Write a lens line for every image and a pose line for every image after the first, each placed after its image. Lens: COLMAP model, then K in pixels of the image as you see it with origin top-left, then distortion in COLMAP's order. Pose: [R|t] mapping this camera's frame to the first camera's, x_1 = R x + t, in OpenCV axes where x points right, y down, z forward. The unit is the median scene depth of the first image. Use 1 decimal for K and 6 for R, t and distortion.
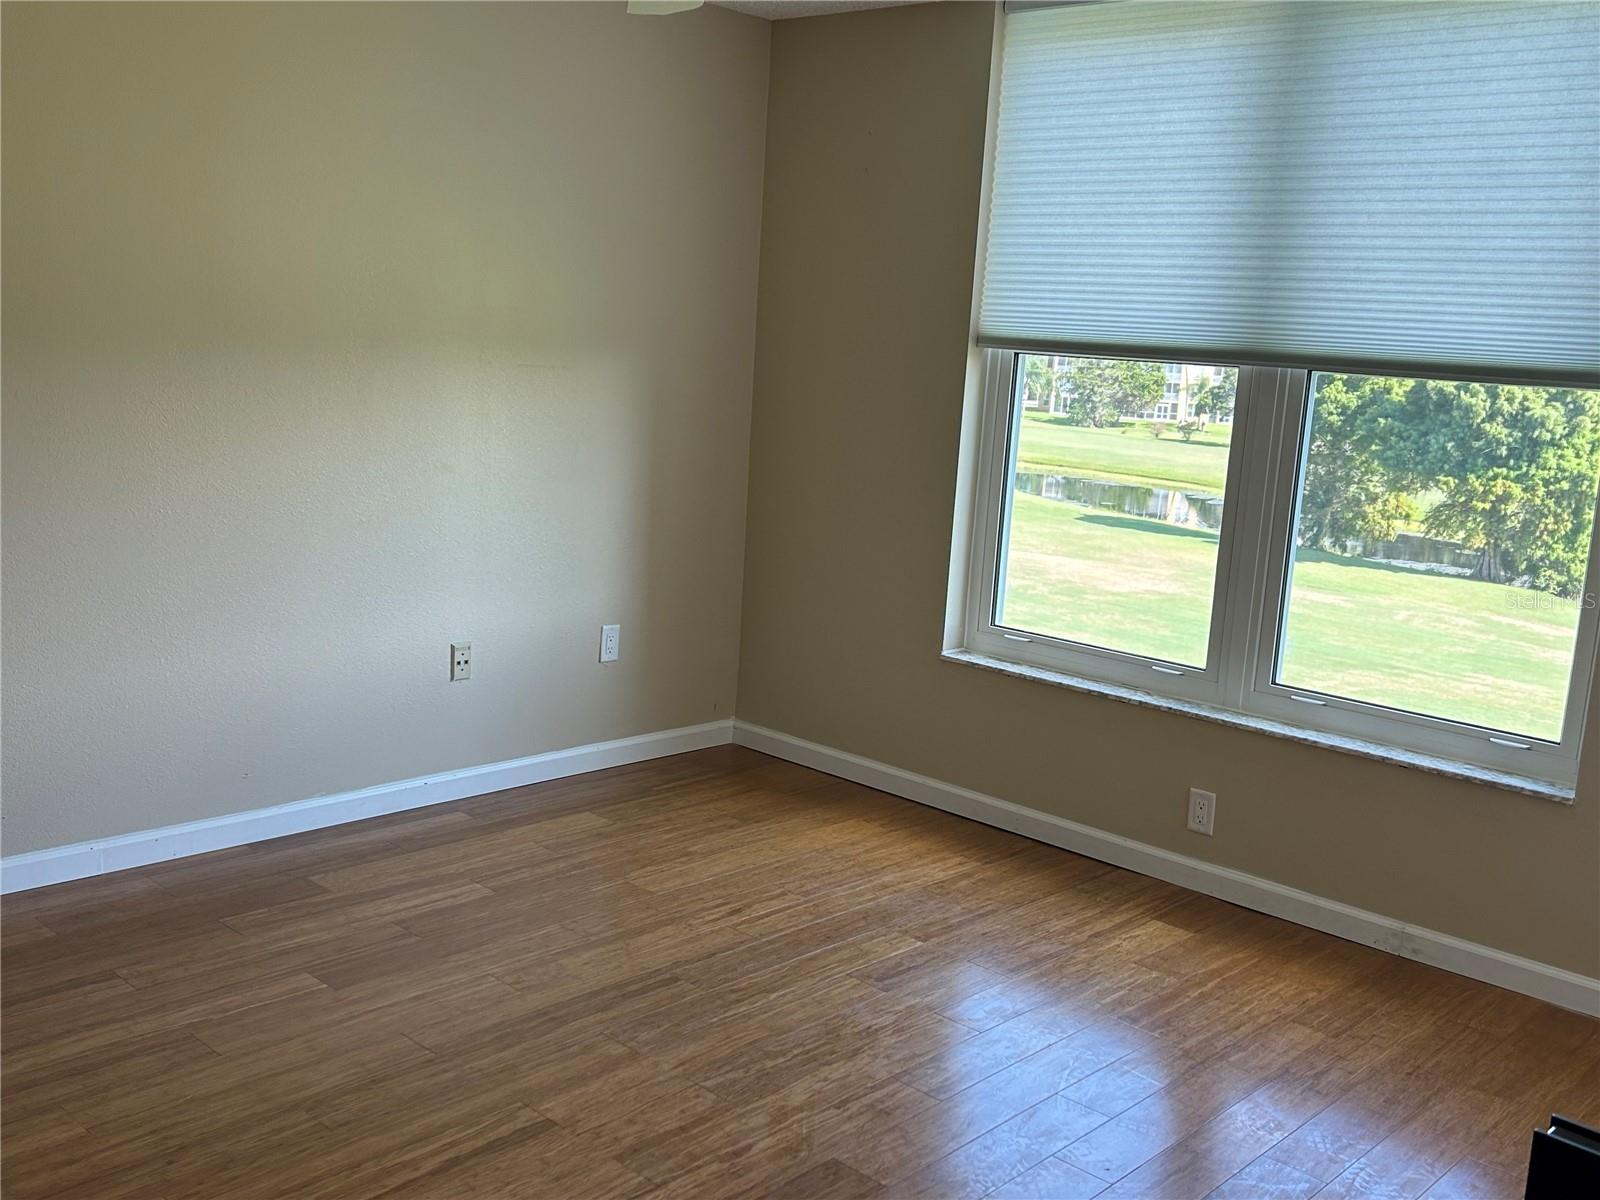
lens RADIAL K [[1533.0, 0, 829.5], [0, 1533.0, 591.7], [0, 0, 1]] dist [0.089189, -0.116612]
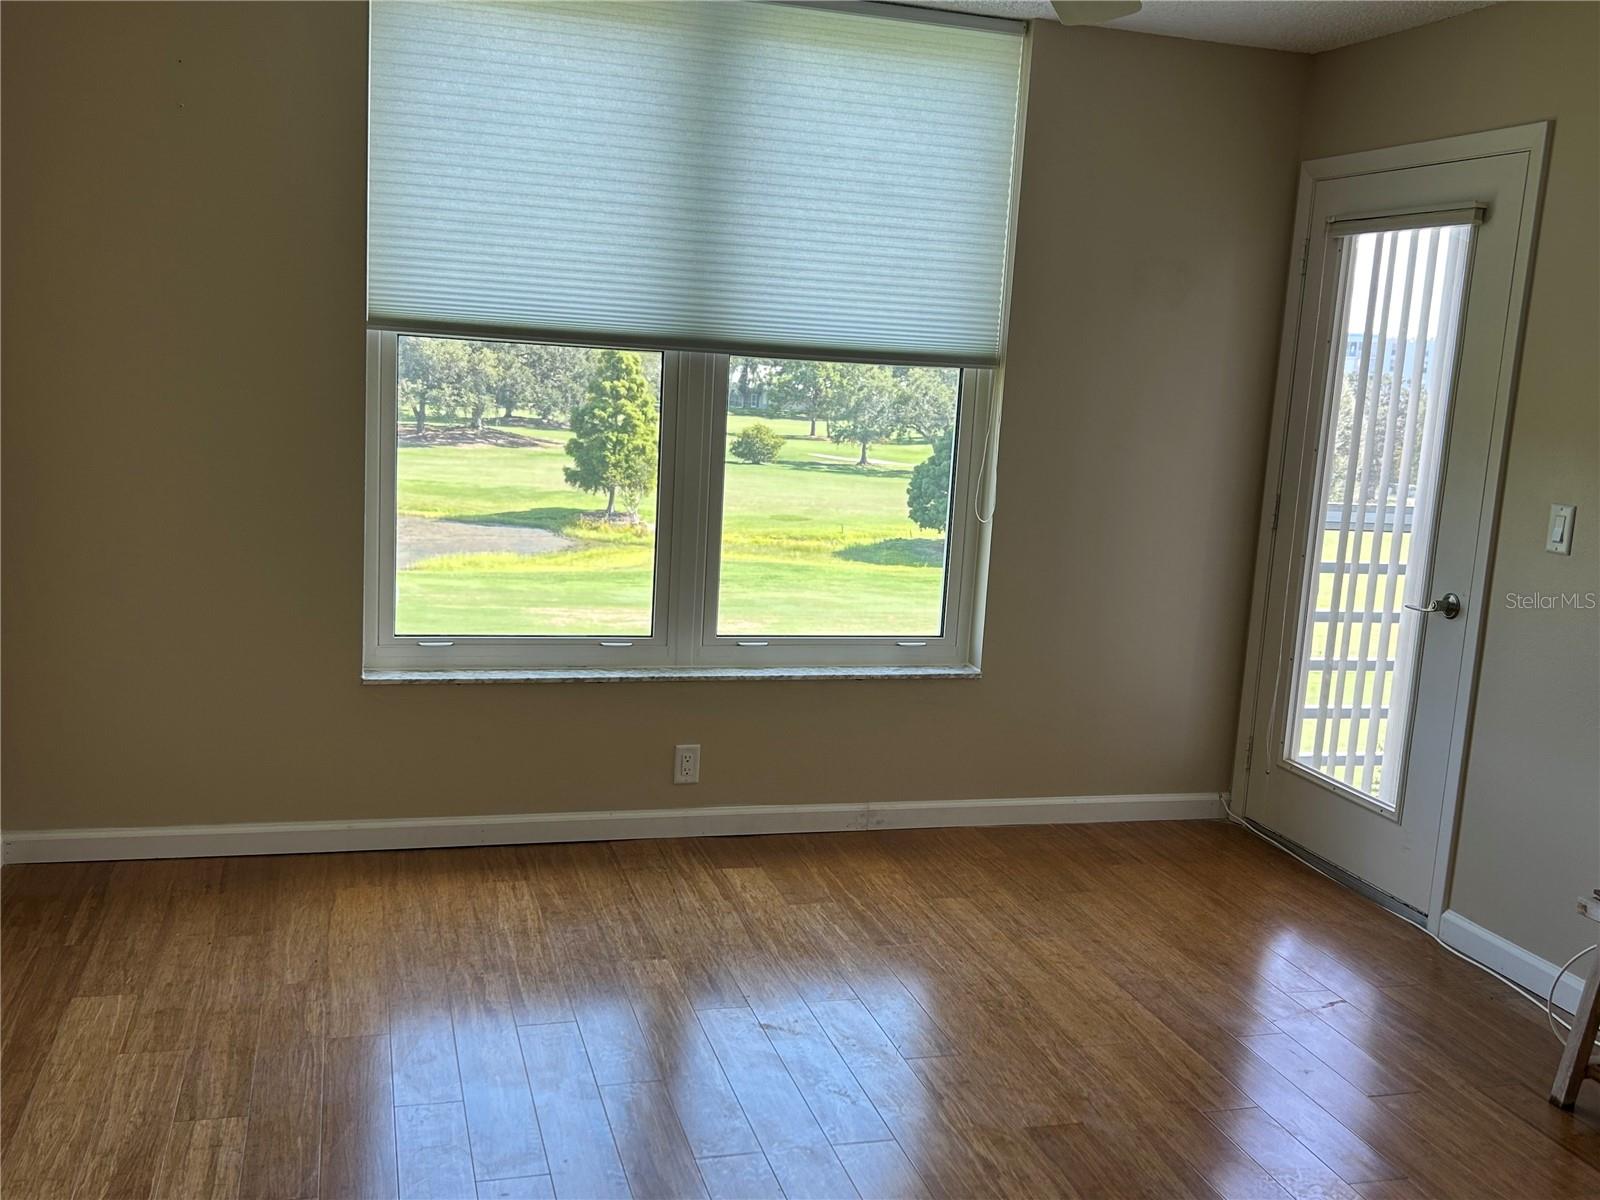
lens RADIAL K [[1526.1, 0, 800.0], [0, 1526.1, 600.0], [0, 0, 1]] dist [0.181447, -0.449471]
pose [[0.534759, -0.170979, 0.827526, -0.630122], [0.118950, 0.984795, 0.126607, -0.105381], [-0.836591, 0.030730, 0.546966, 0.364133]]
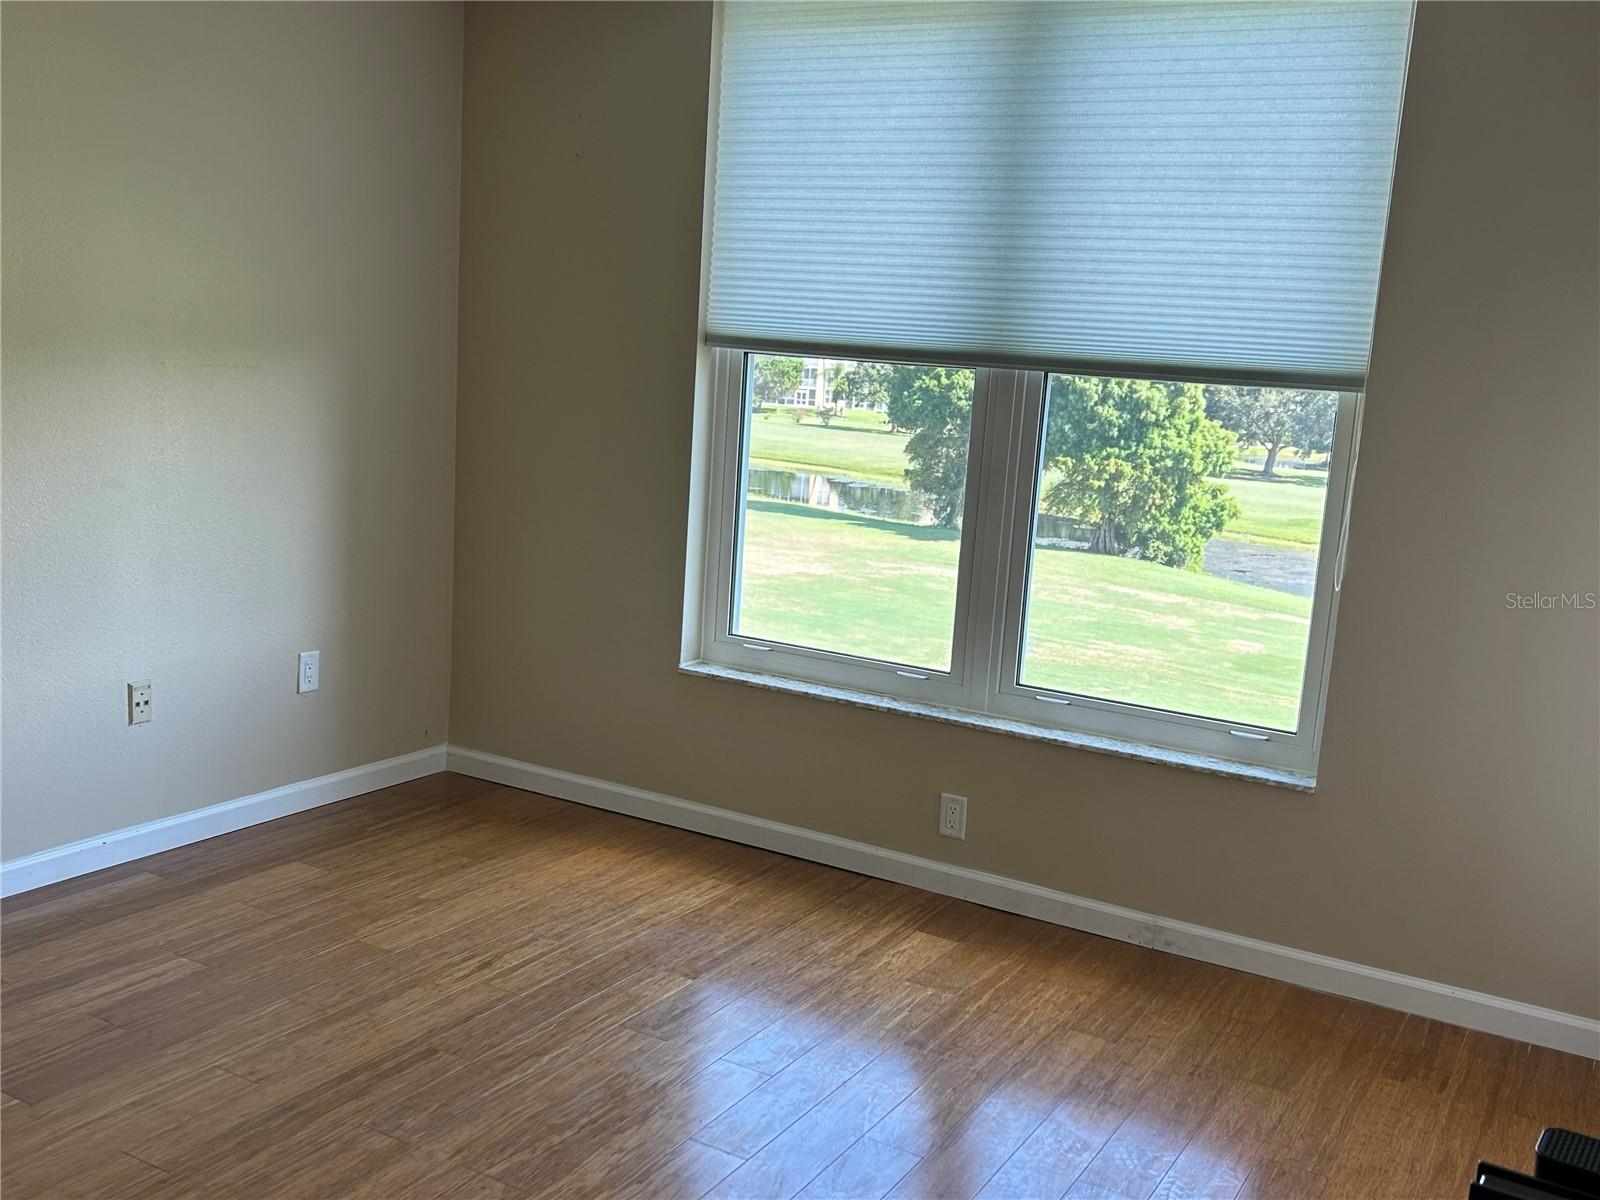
lens RADIAL K [[1526.1, 0, 800.0], [0, 1526.1, 600.0], [0, 0, 1]] dist [0.181447, -0.449471]
pose [[0.977716, -0.036730, 0.206693, -0.058747], [0.033755, 0.999270, 0.017903, -0.019259], [-0.207200, -0.010527, 0.978242, 0.058080]]
